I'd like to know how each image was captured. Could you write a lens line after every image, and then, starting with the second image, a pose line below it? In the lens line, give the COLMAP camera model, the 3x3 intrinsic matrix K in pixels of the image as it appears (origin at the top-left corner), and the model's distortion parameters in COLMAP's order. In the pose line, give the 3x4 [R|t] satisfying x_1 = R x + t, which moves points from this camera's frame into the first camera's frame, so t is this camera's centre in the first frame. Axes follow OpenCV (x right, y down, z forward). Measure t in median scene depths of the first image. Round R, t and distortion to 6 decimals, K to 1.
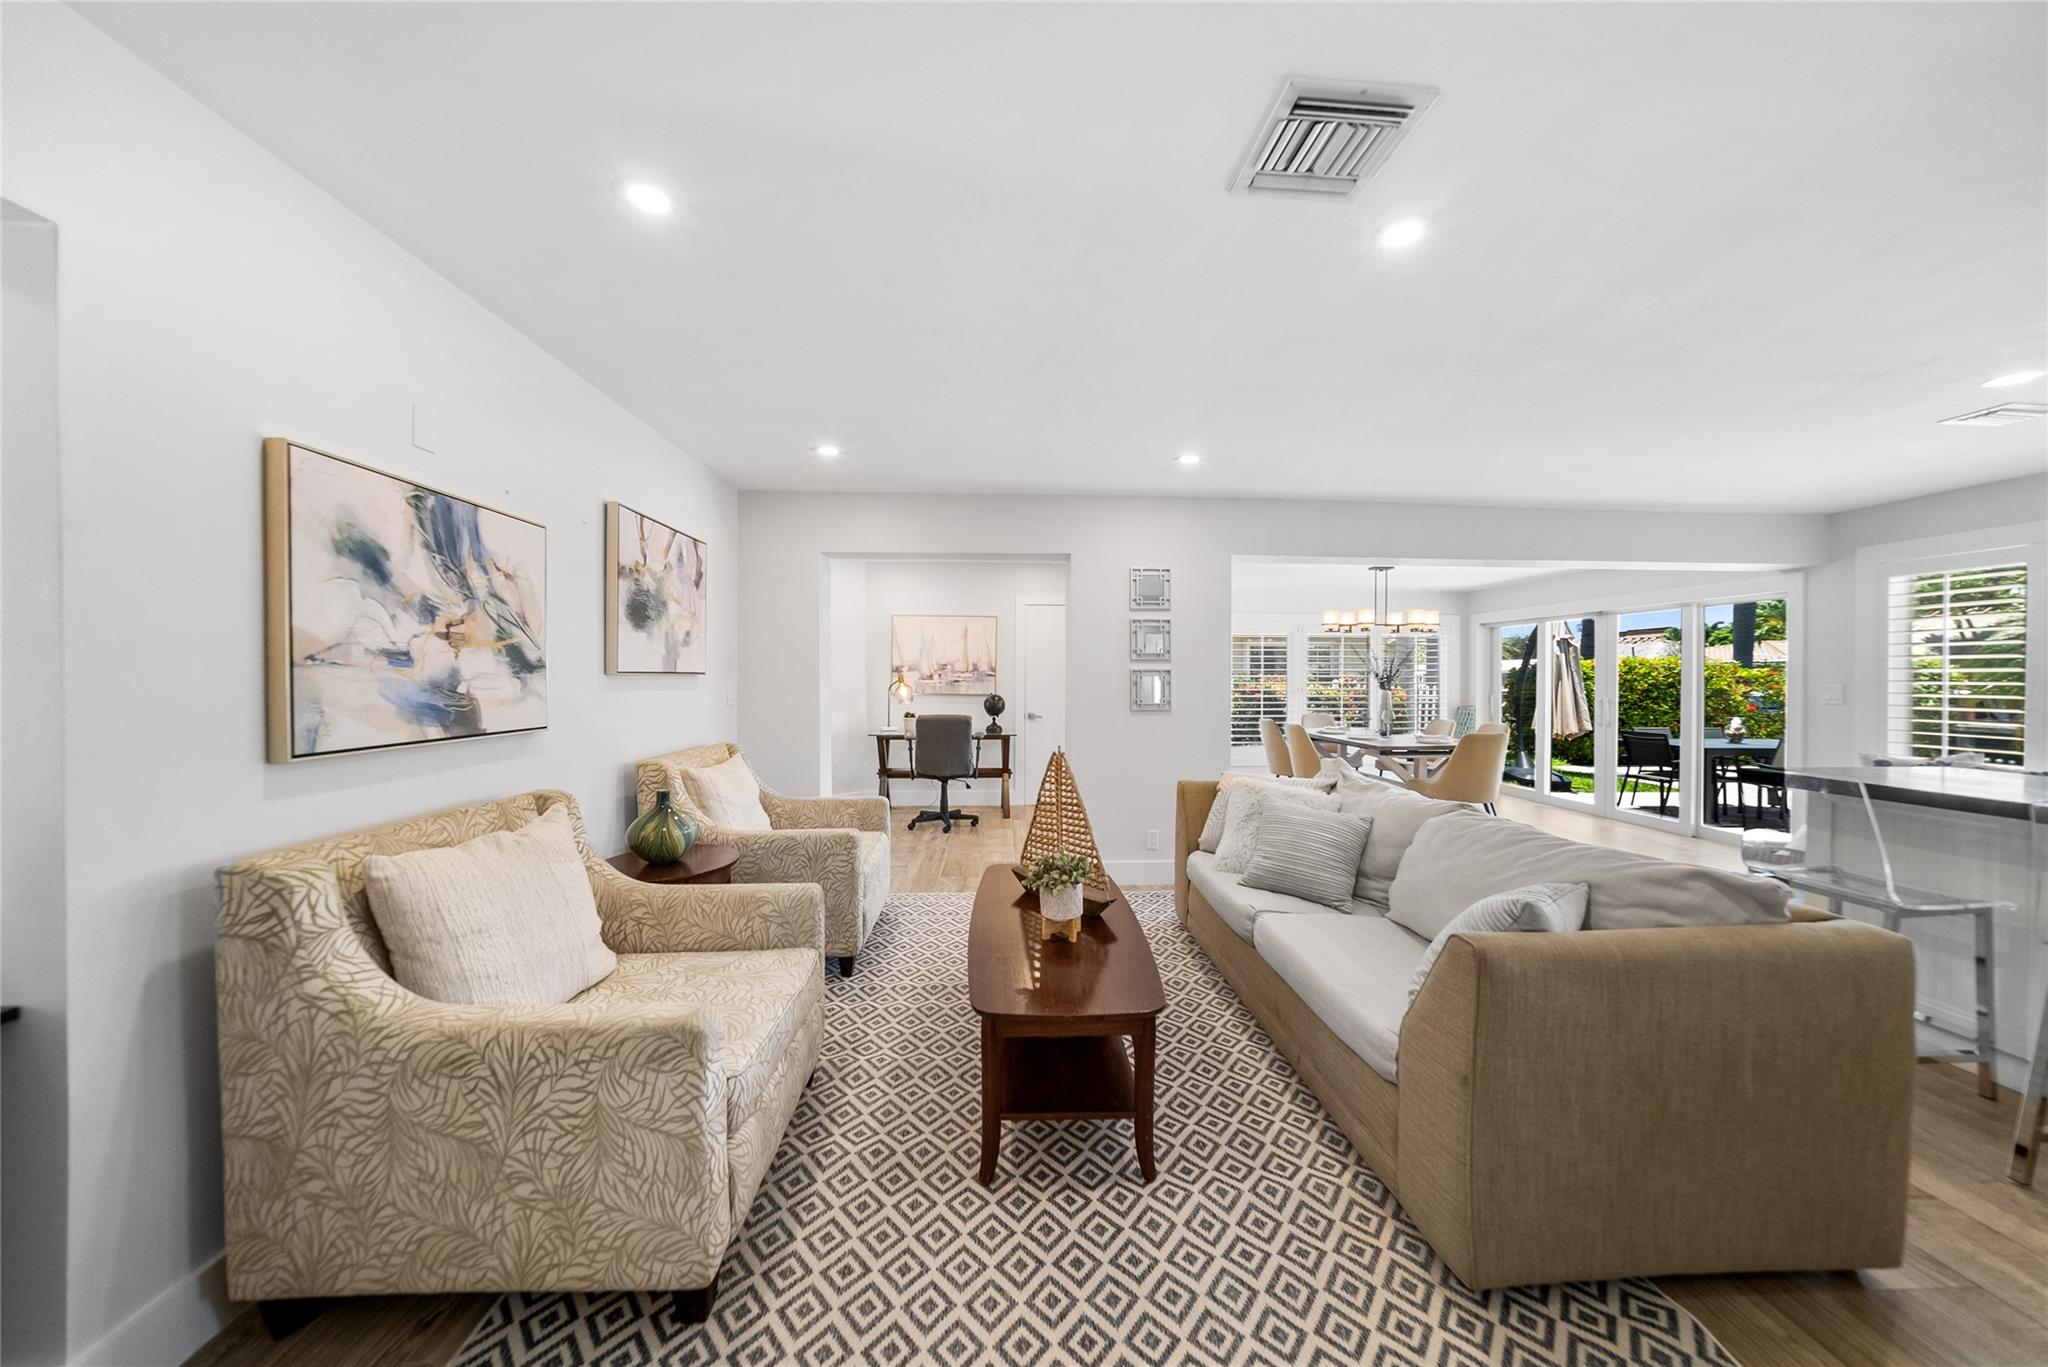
lens RADIAL K [[668.3, 0, 1029.5], [0, 668.3, 679.0], [0, 0, 1]] dist [-0.009843, 0.000102]
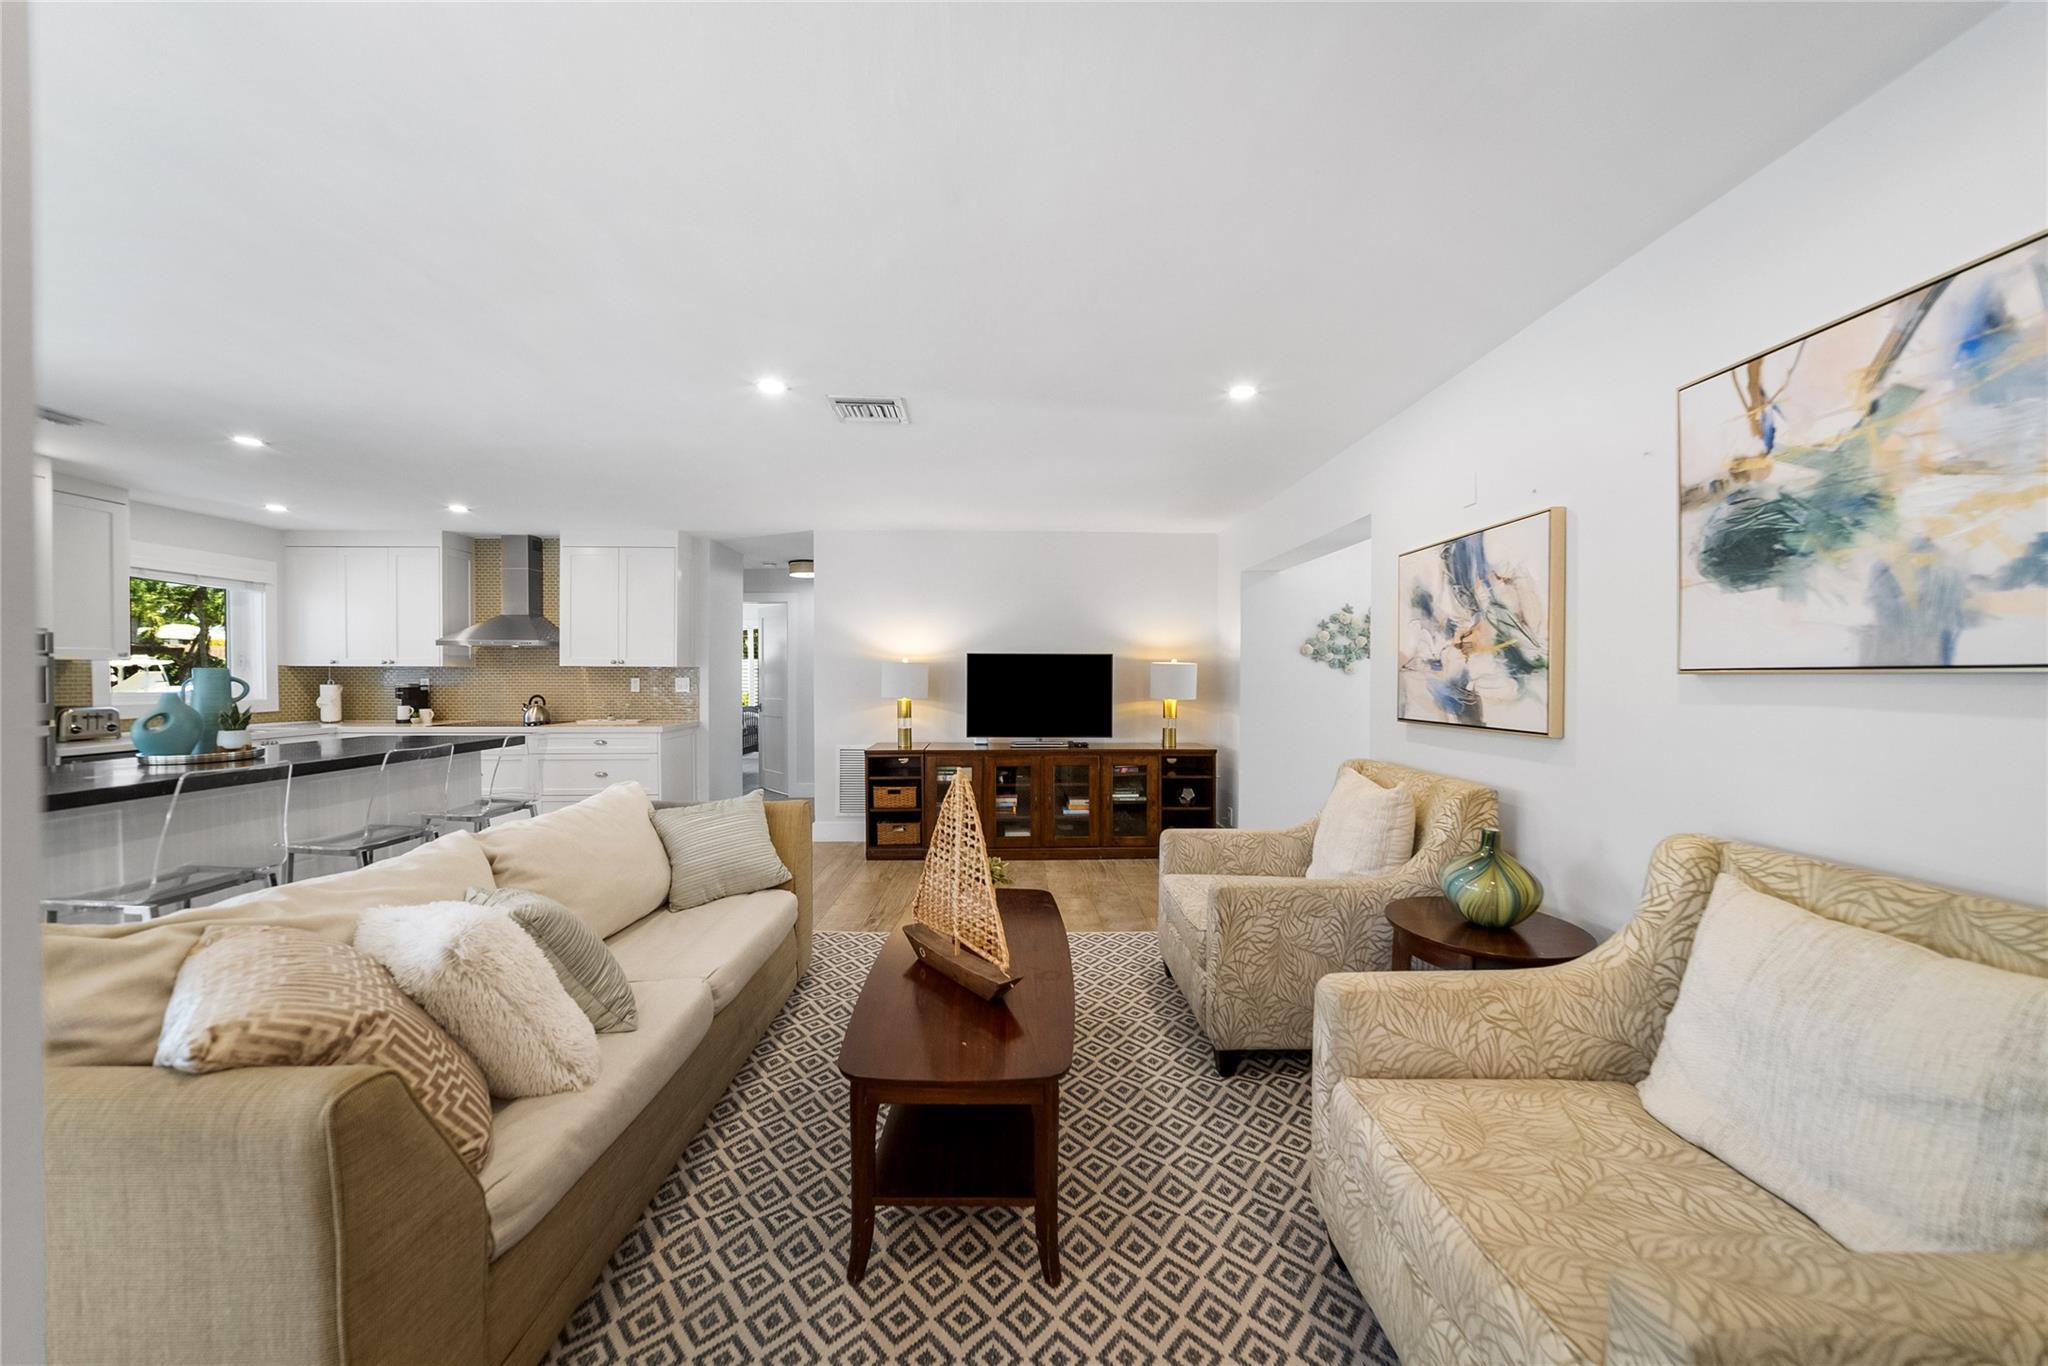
lens RADIAL K [[722.8, 0, 1028.0], [0, 722.8, 684.5], [0, 0, 1]] dist [-0.028763, 0.008030]
pose [[-0.999705, -0.002486, 0.024150, -0.061219], [-0.002141, 0.999895, 0.014319, -0.006962], [-0.024183, 0.014263, -0.999606, 2.246662]]
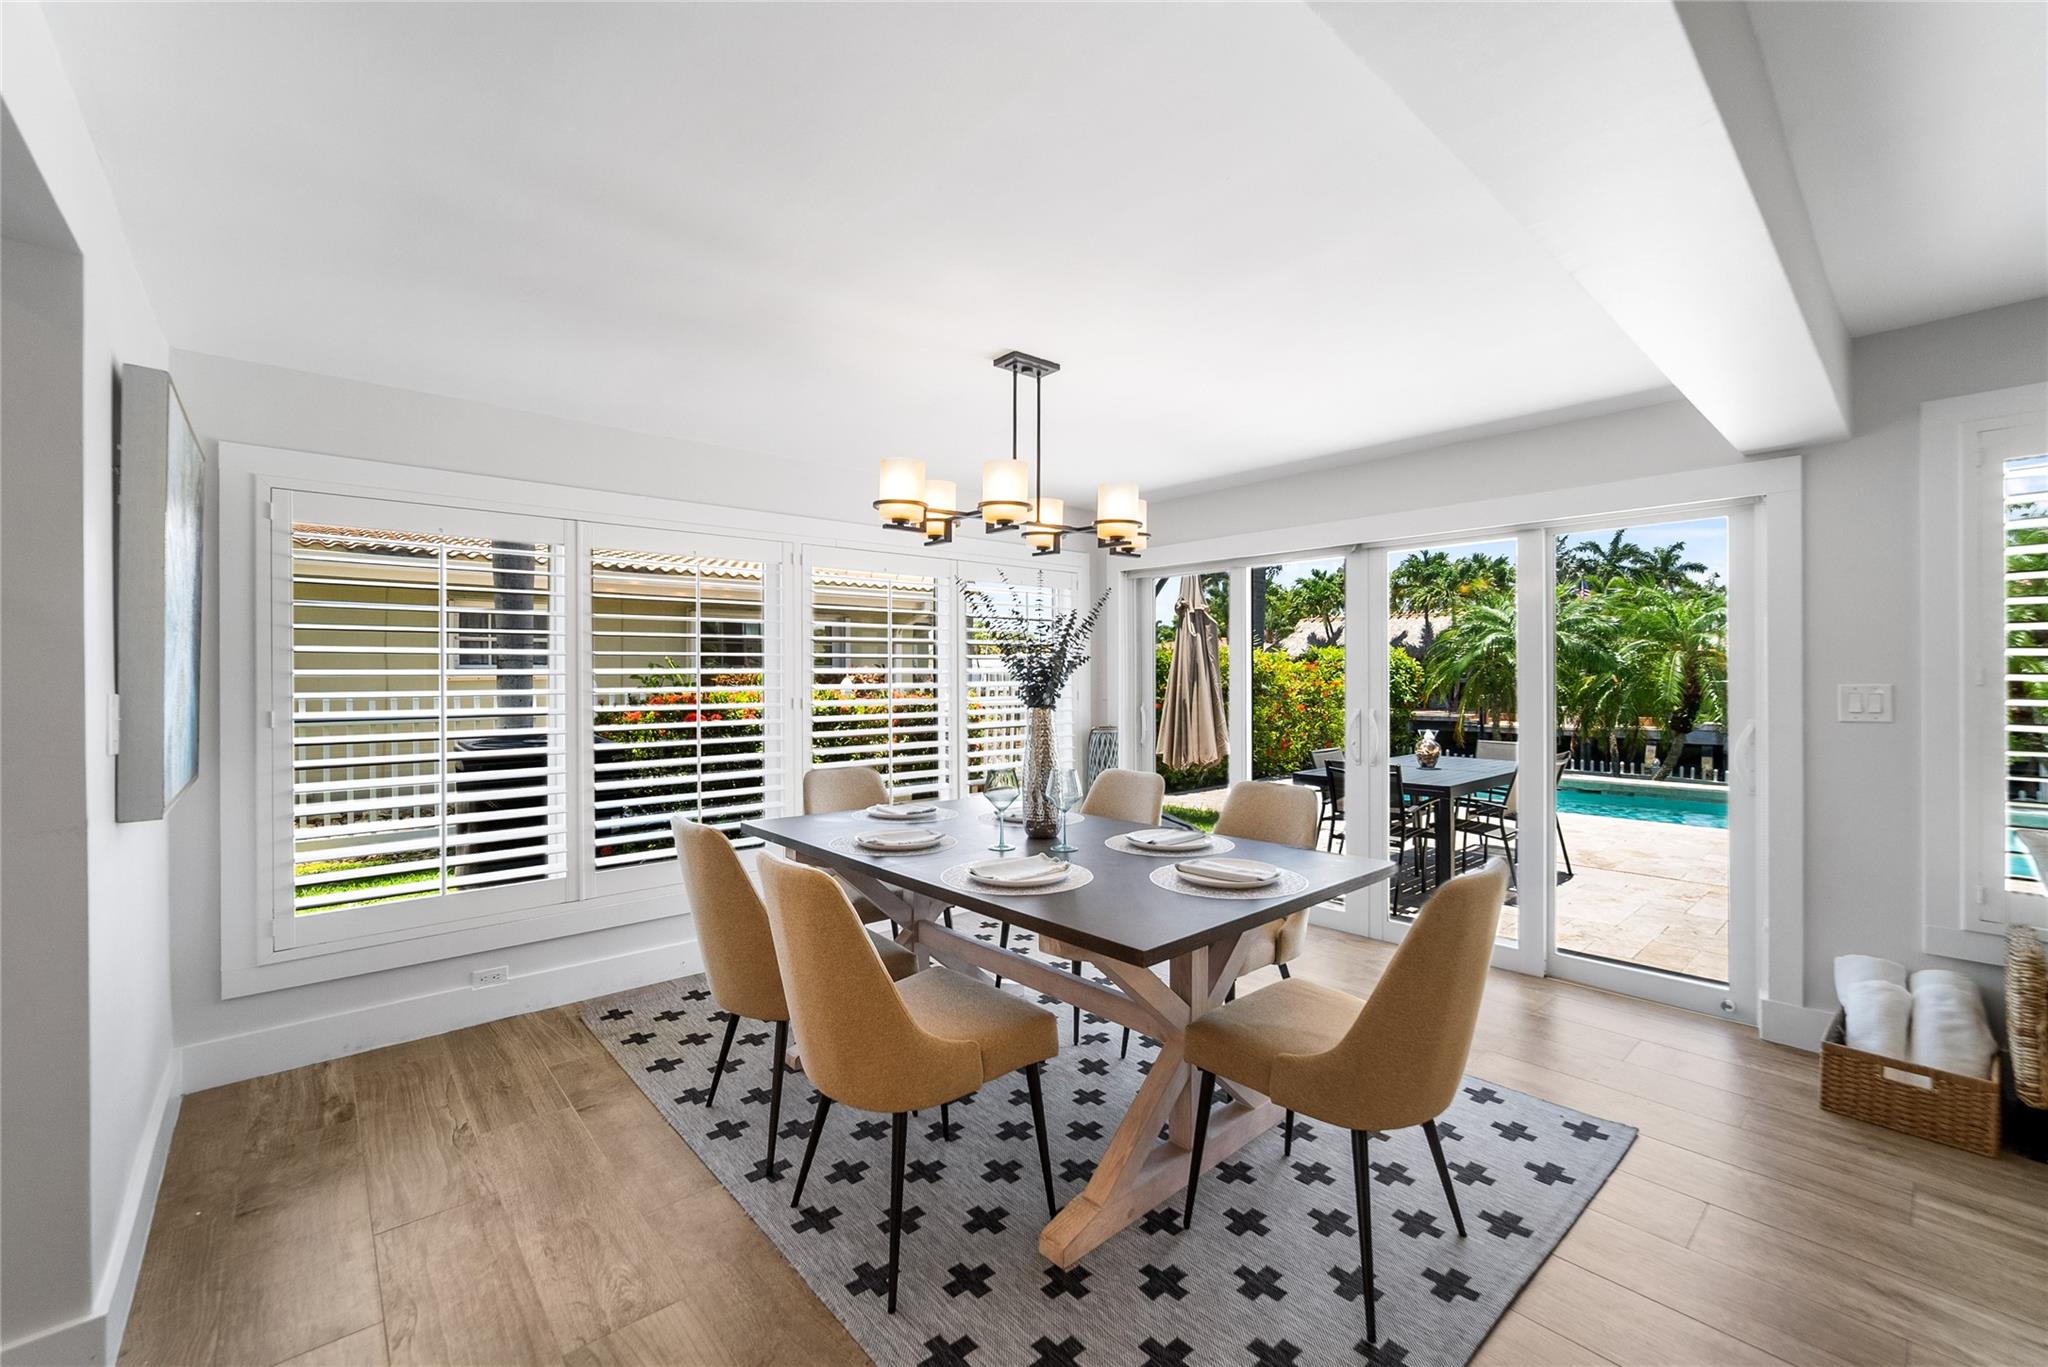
lens RADIAL K [[816.1, 0, 1031.8], [0, 816.1, 675.5], [0, 0, 1]] dist [-0.001773, 0.000315]
pose [[0.773706, -0.004925, 0.633525, 0.794200], [0.004898, 0.999986, 0.001791, -0.005787], [-0.633525, 0.001717, 0.773720, 2.048322]]
